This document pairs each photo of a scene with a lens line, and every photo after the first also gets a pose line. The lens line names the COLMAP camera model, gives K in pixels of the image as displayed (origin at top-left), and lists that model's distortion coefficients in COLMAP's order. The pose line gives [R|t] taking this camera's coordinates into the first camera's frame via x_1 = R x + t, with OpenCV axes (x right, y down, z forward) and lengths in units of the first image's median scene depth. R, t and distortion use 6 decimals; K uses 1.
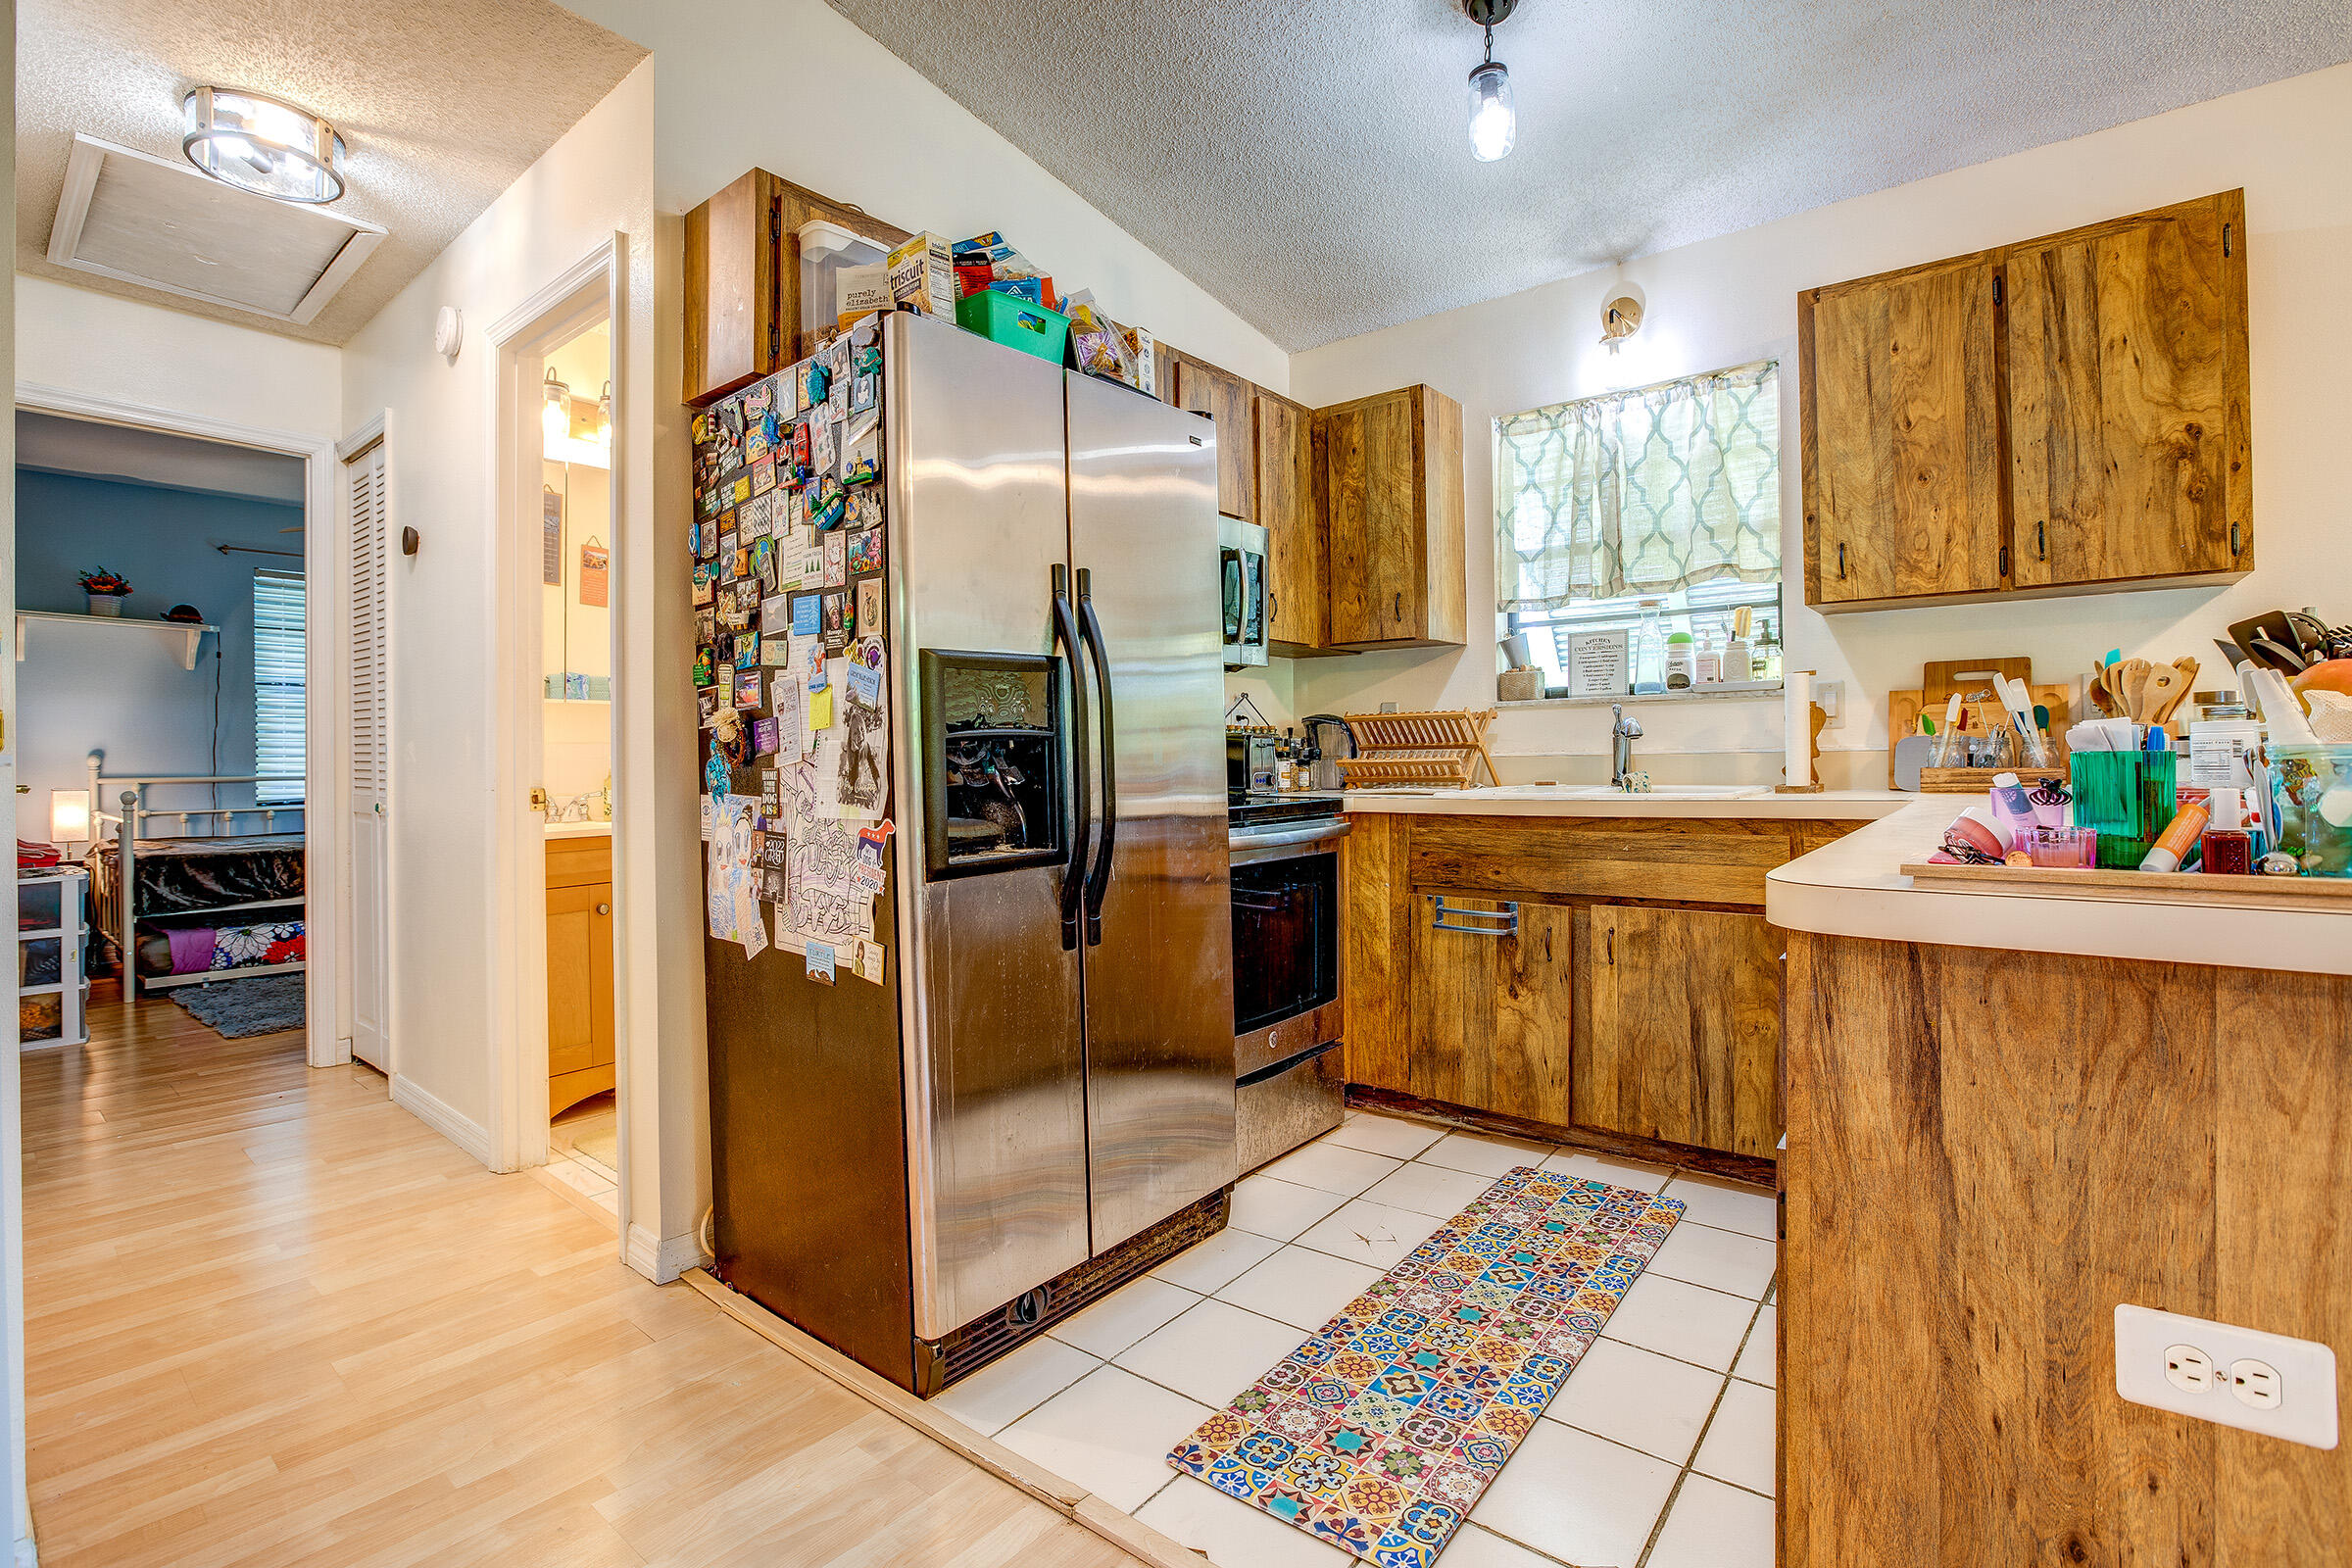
lens RADIAL K [[1128.9, 0, 1177.3], [0, 1128.9, 741.3], [0, 0, 1]] dist [-0.031154, 0.006976]
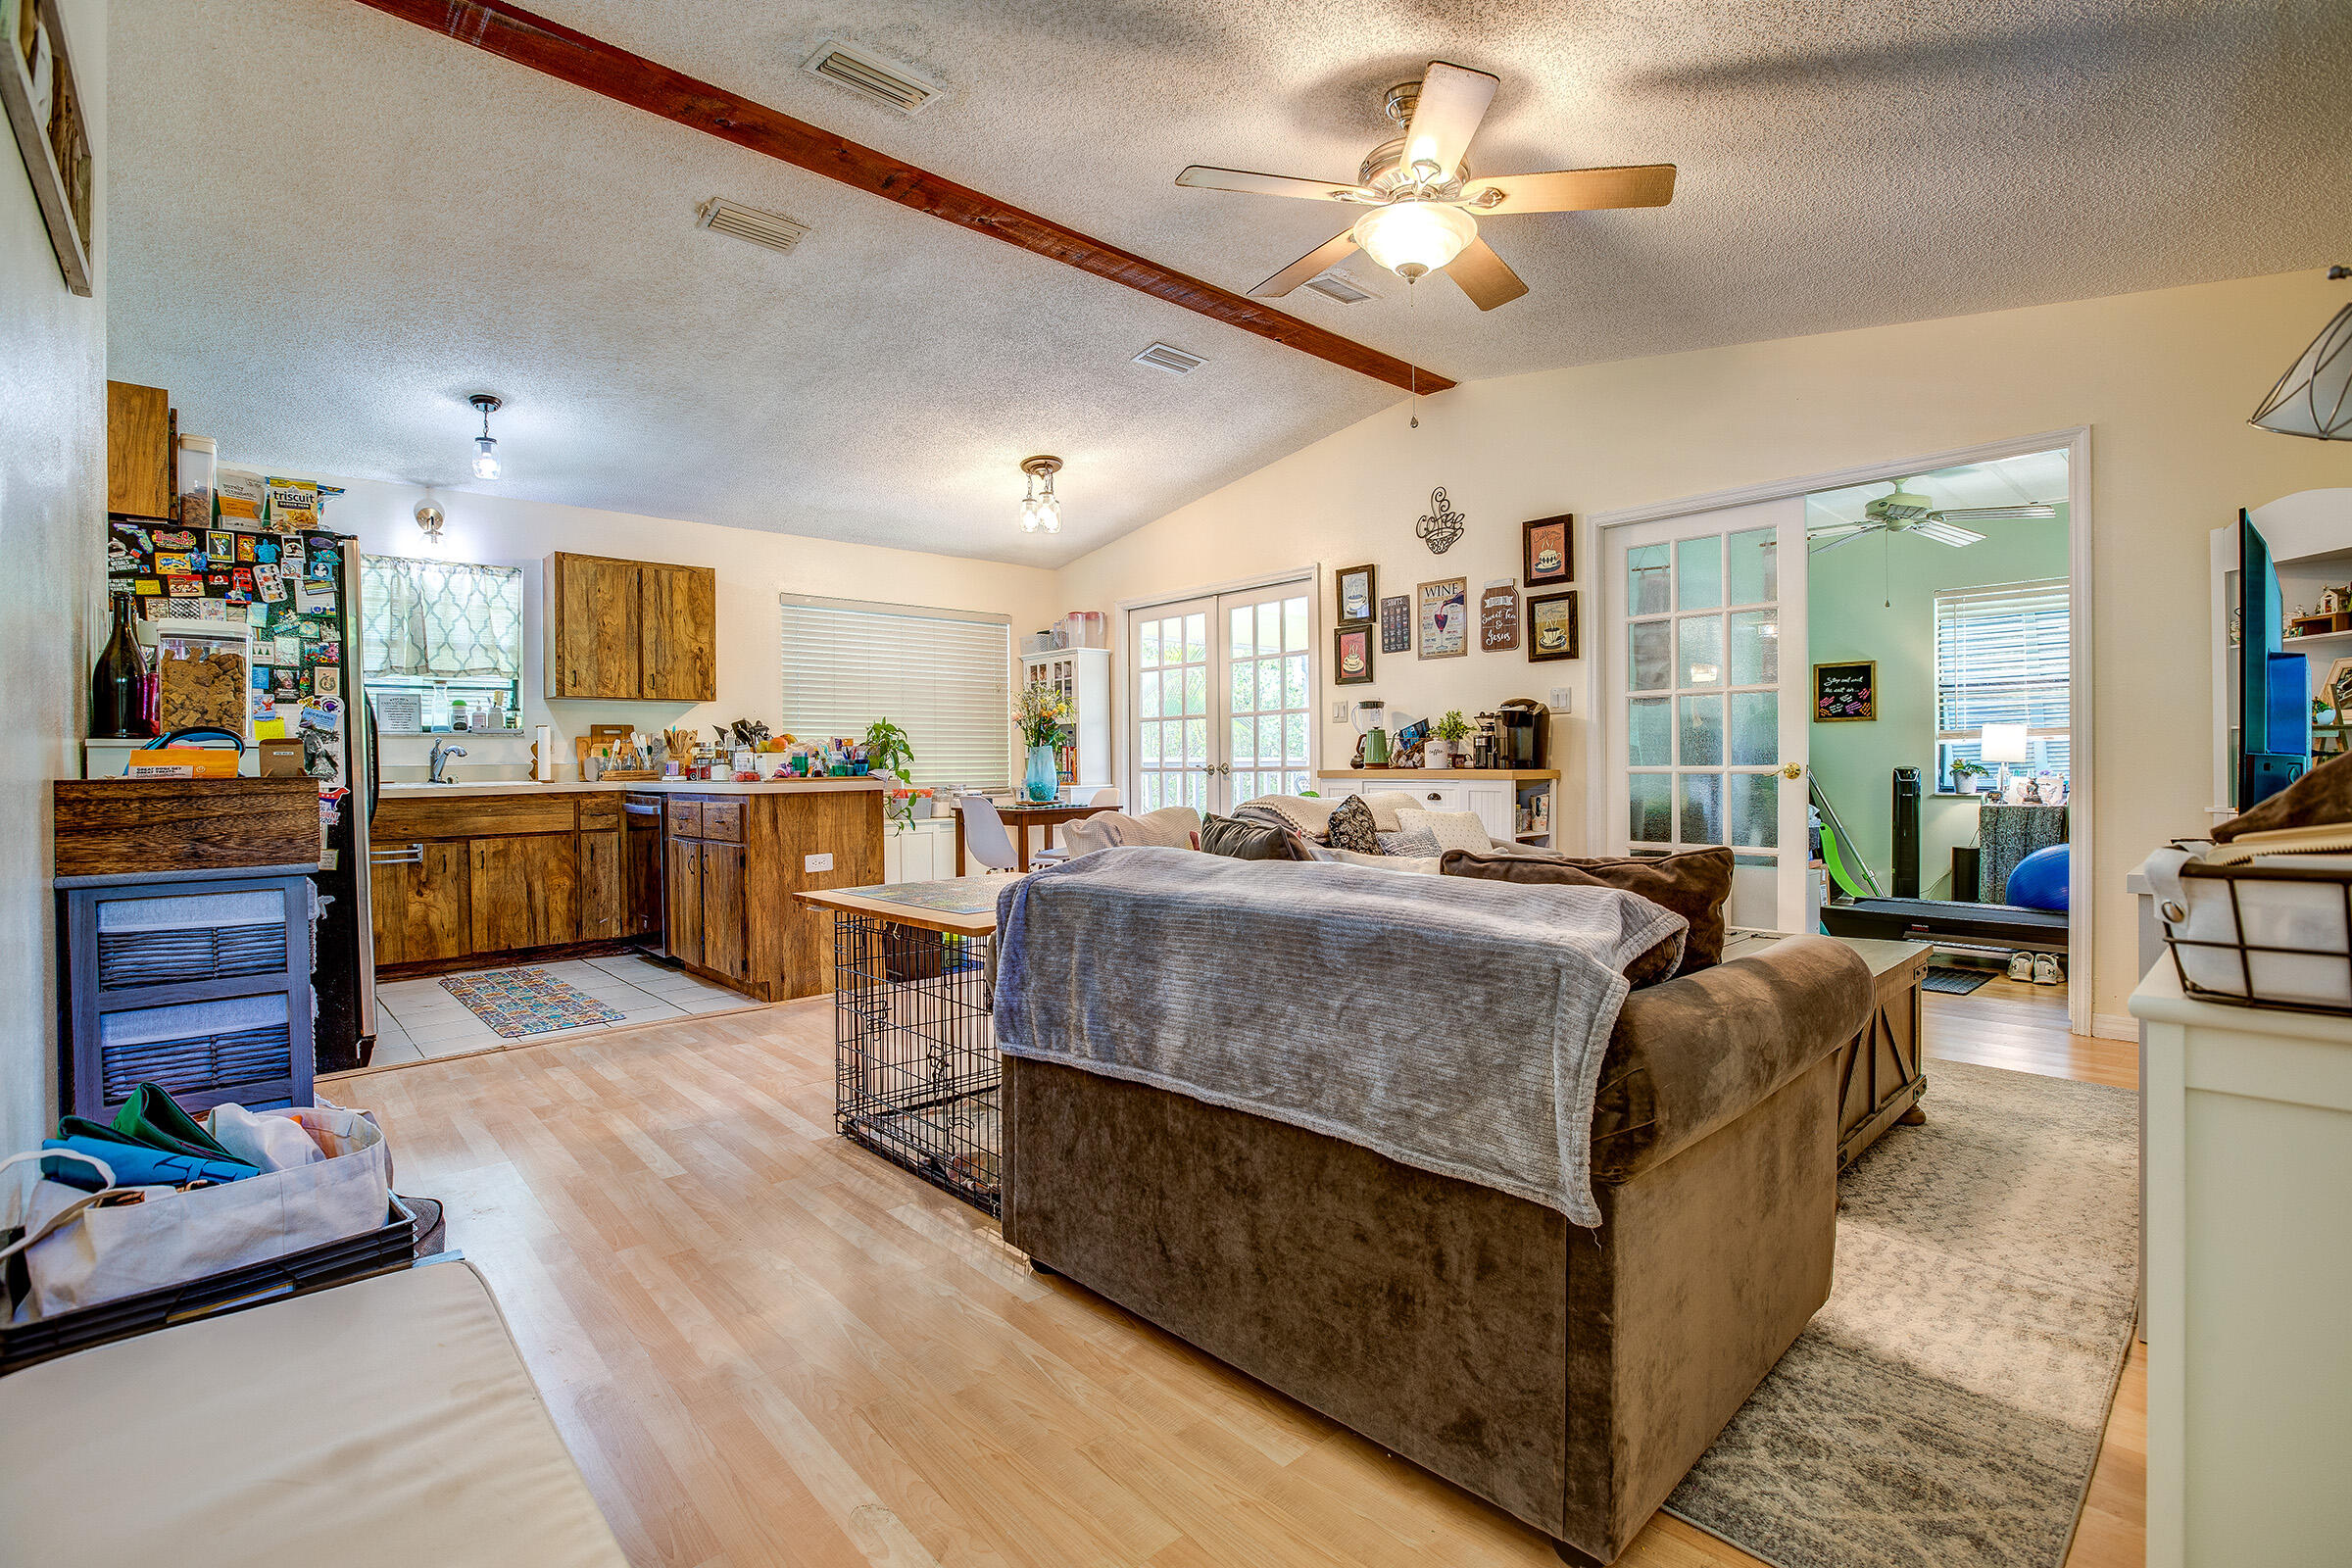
lens RADIAL K [[1044.6, 0, 1187.5], [0, 1044.6, 767.2], [0, 0, 1]] dist [-0.035921, 0.008129]
pose [[0.155661, 0.006564, 0.987789, -1.288566], [0.000620, 0.999977, -0.006742, 0.032328], [-0.987810, 0.001662, 0.155653, -0.550293]]
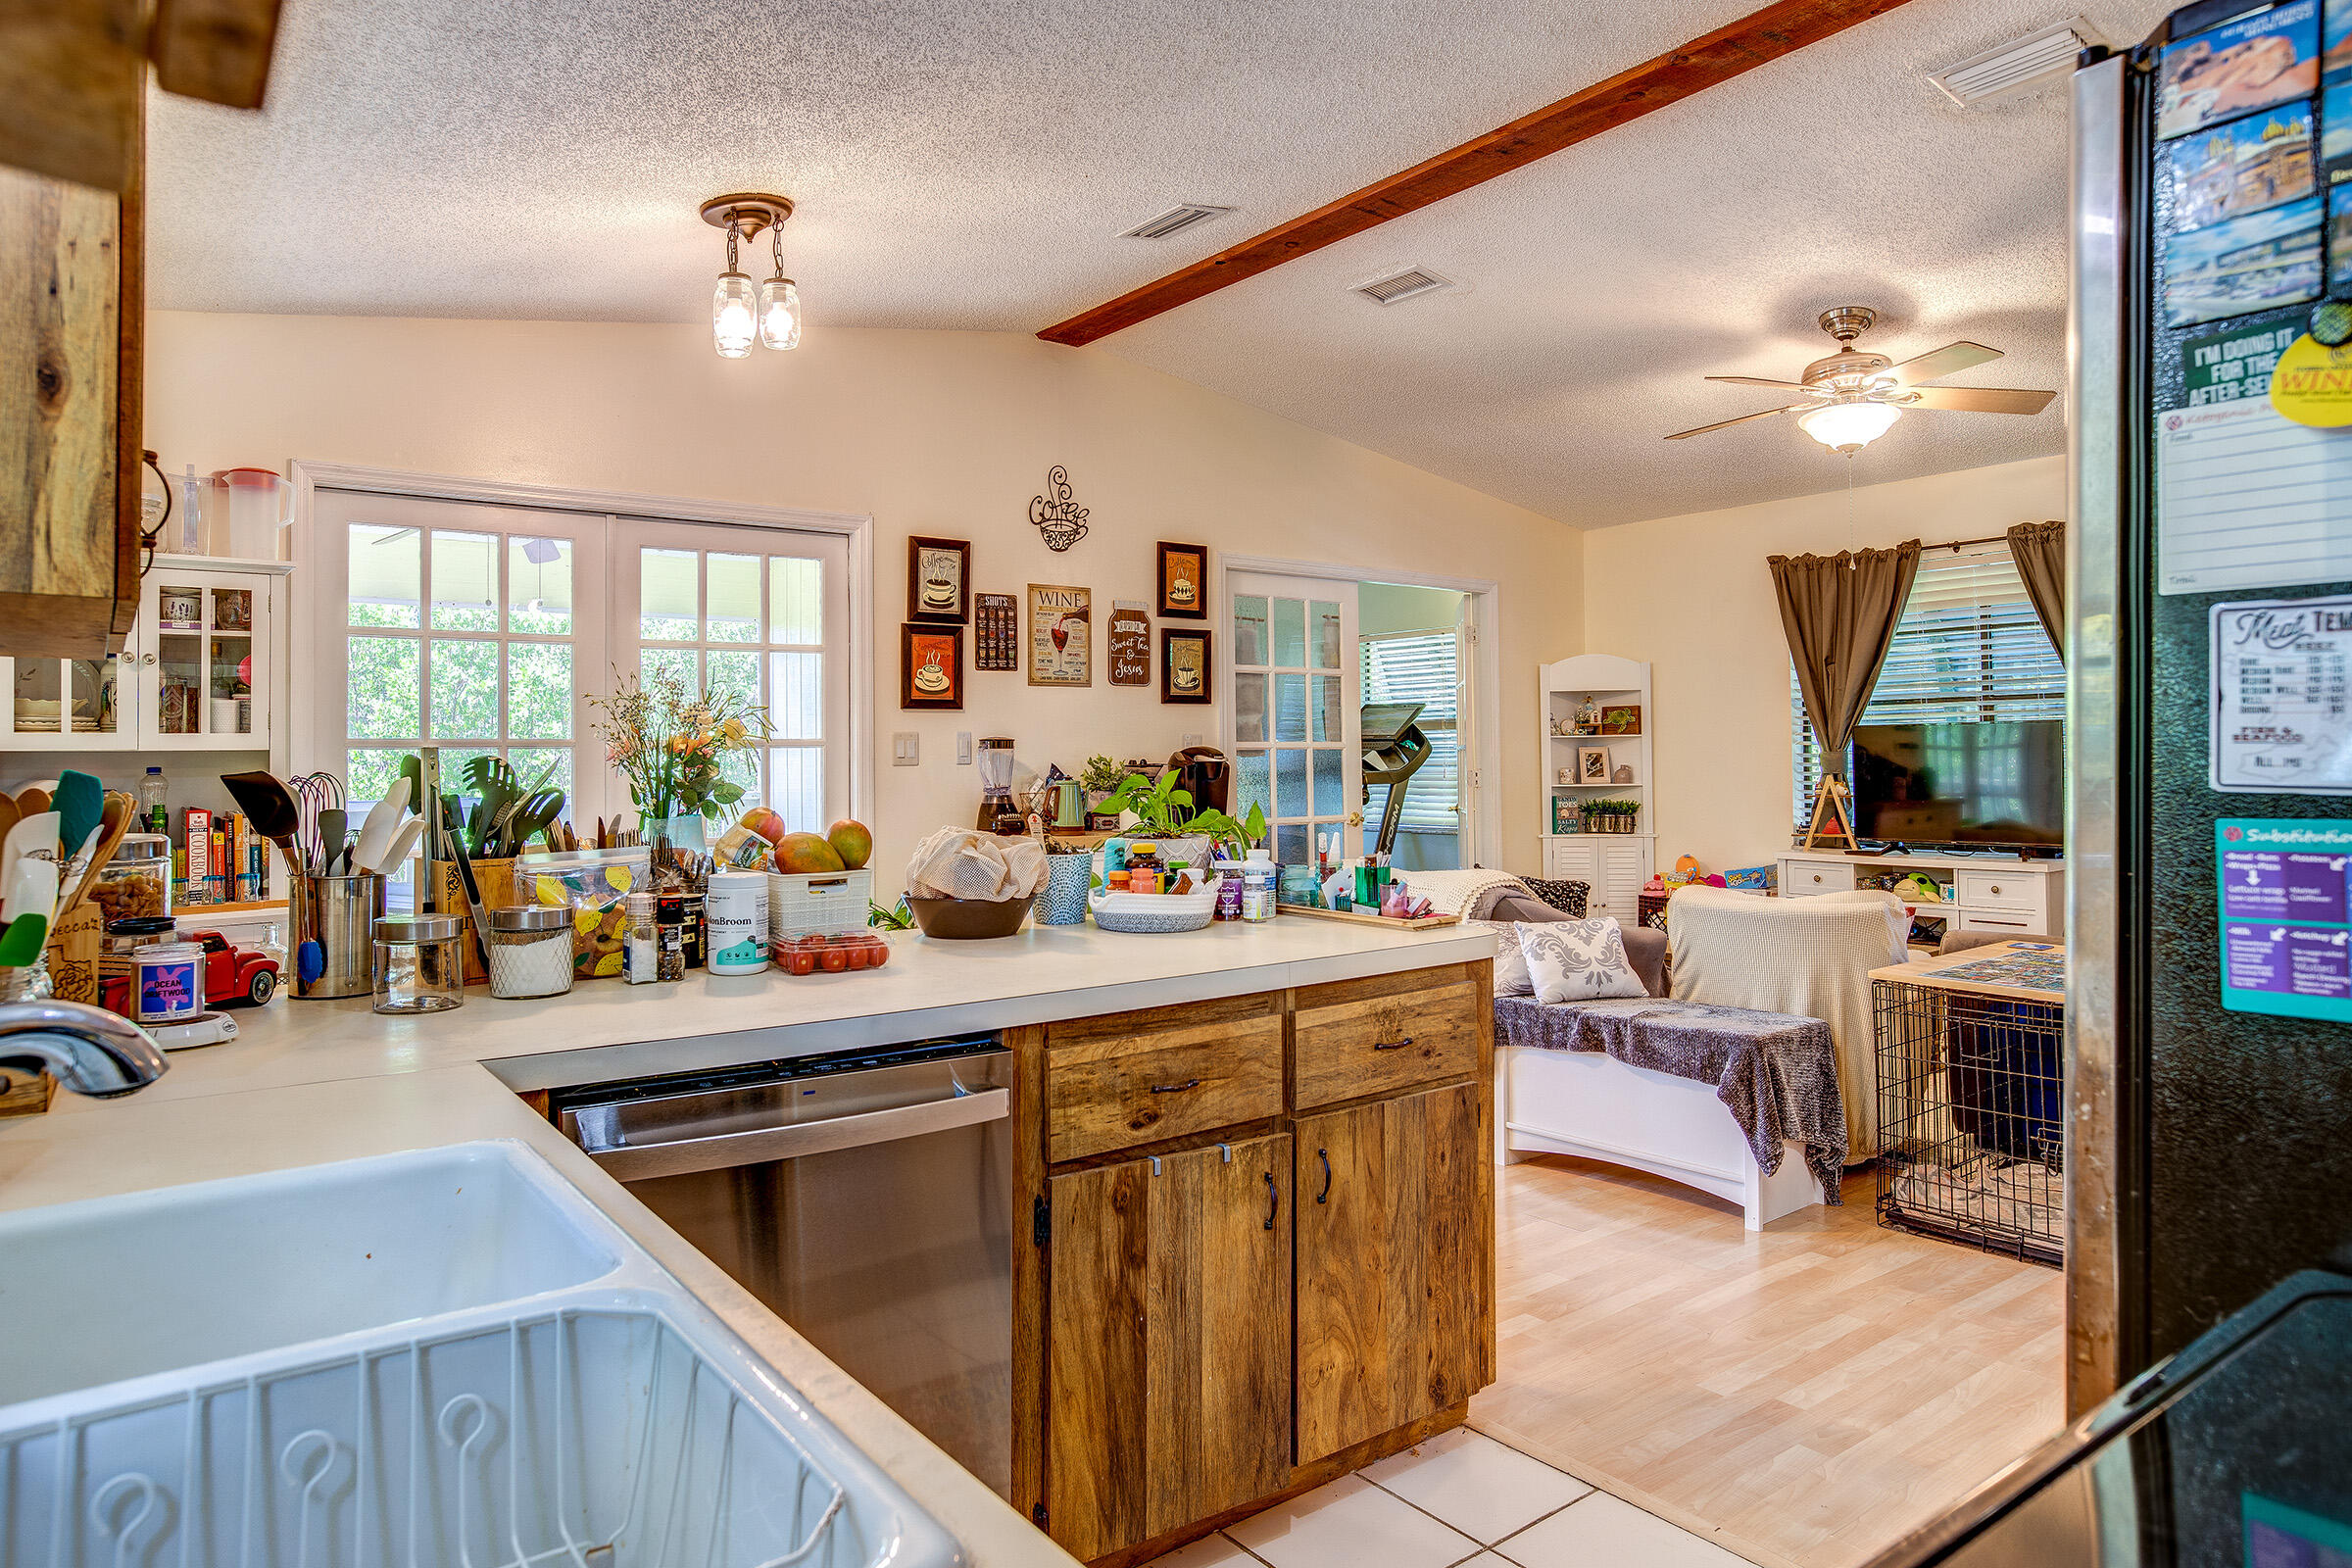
lens RADIAL K [[1390.9, 0, 1170.8], [0, 1390.9, 725.2], [0, 0, 1]] dist [-0.012686, 0.001880]
pose [[-0.960194, 0.029315, 0.277792, 0.108545], [0.020510, 0.999192, -0.034552, -0.063433], [-0.278580, -0.027479, -0.960020, 1.306731]]
